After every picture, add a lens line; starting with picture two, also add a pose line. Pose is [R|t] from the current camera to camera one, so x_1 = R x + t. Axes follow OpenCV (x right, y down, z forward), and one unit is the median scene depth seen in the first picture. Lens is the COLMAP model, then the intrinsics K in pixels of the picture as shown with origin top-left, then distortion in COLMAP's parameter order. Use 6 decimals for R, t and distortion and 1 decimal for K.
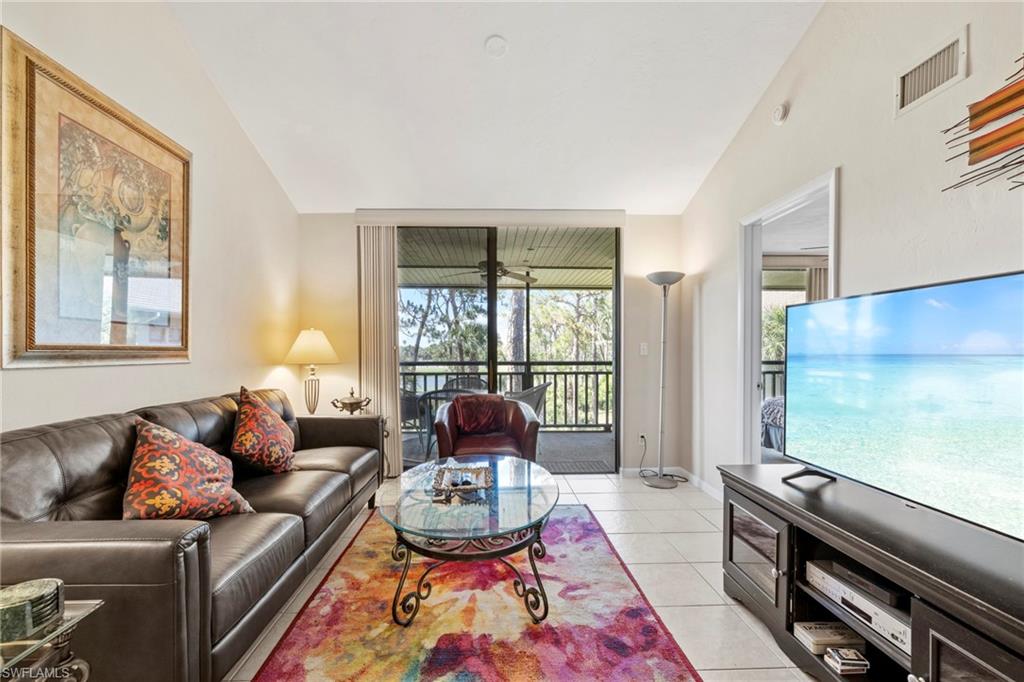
lens RADIAL K [[444.6, 0, 508.1], [0, 444.6, 357.1], [0, 0, 1]] dist [0.001327, 0.000368]
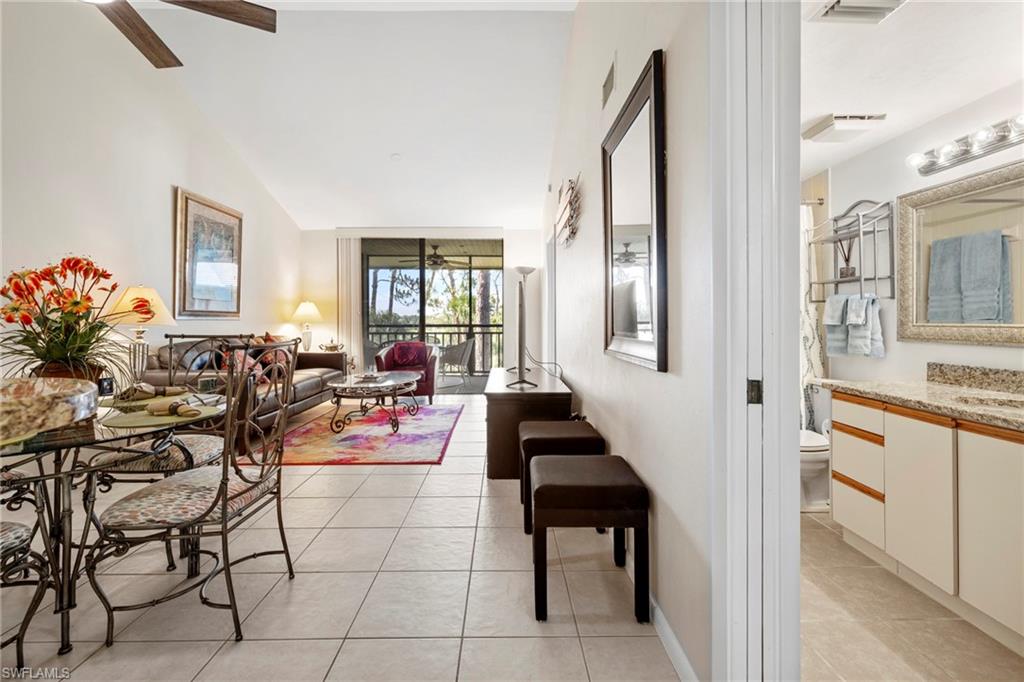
lens RADIAL K [[437.0, 0, 509.8], [0, 437.0, 317.9], [0, 0, 1]] dist [-0.000369, -0.000319]
pose [[0.999746, 0.001931, -0.022465, 0.559569], [-0.002330, 0.999840, -0.017727, 0.039887], [0.022427, 0.017775, 0.999590, -0.978250]]
